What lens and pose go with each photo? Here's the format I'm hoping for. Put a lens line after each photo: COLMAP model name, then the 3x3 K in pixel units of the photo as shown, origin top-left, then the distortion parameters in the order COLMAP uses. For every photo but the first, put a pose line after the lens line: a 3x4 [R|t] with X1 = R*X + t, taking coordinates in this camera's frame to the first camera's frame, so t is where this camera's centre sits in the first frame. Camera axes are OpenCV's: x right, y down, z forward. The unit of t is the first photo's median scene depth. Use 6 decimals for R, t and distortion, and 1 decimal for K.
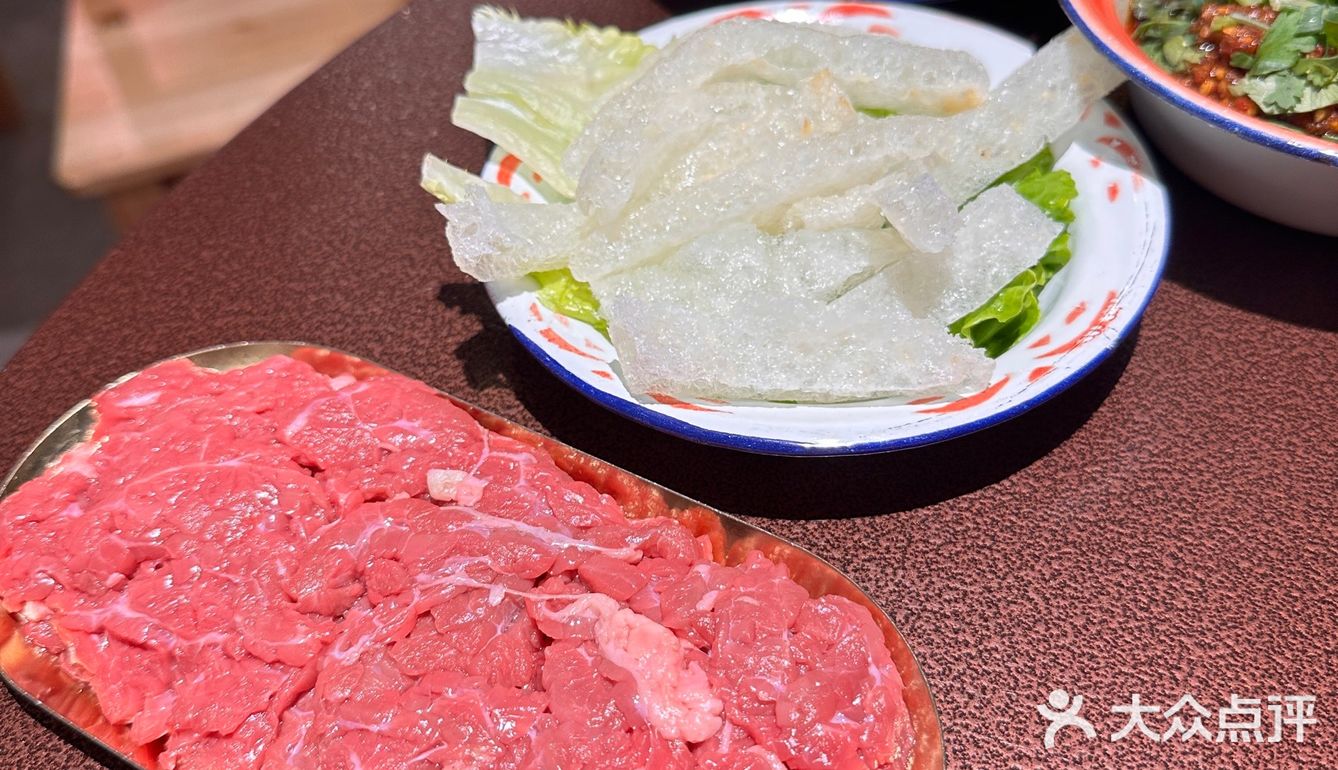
lens RADIAL K [[1203.3, 0, 670.2], [0, 1203.3, 416.3], [0, 0, 1]] dist [0.068232, -0.000649]
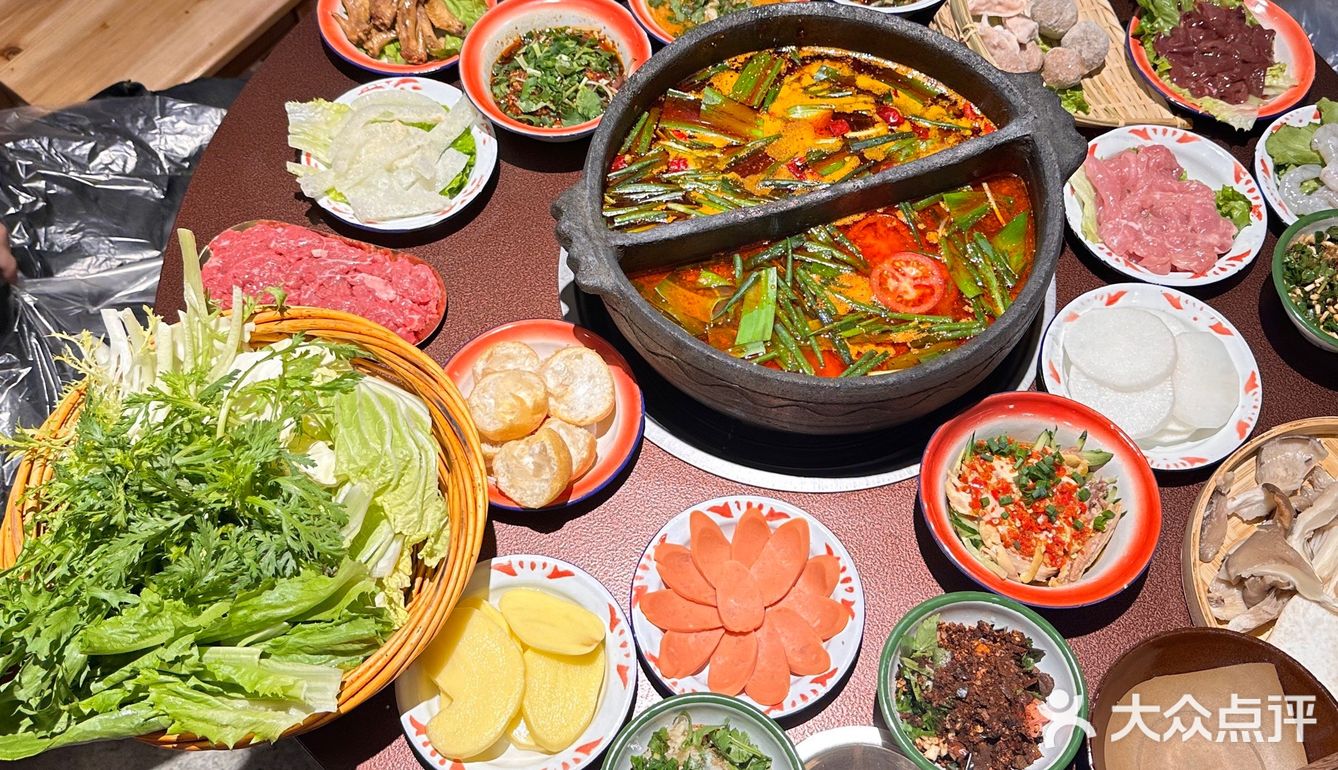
lens RADIAL K [[1203.3, 0, 670.2], [0, 1203.3, 416.3], [0, 0, 1]] dist [0.068232, -0.000649]
pose [[0.966498, -0.188522, 0.174186, 0.130801], [0.143059, 0.959101, 0.244251, -0.221601], [-0.213109, -0.211149, 0.953940, -2.972729]]
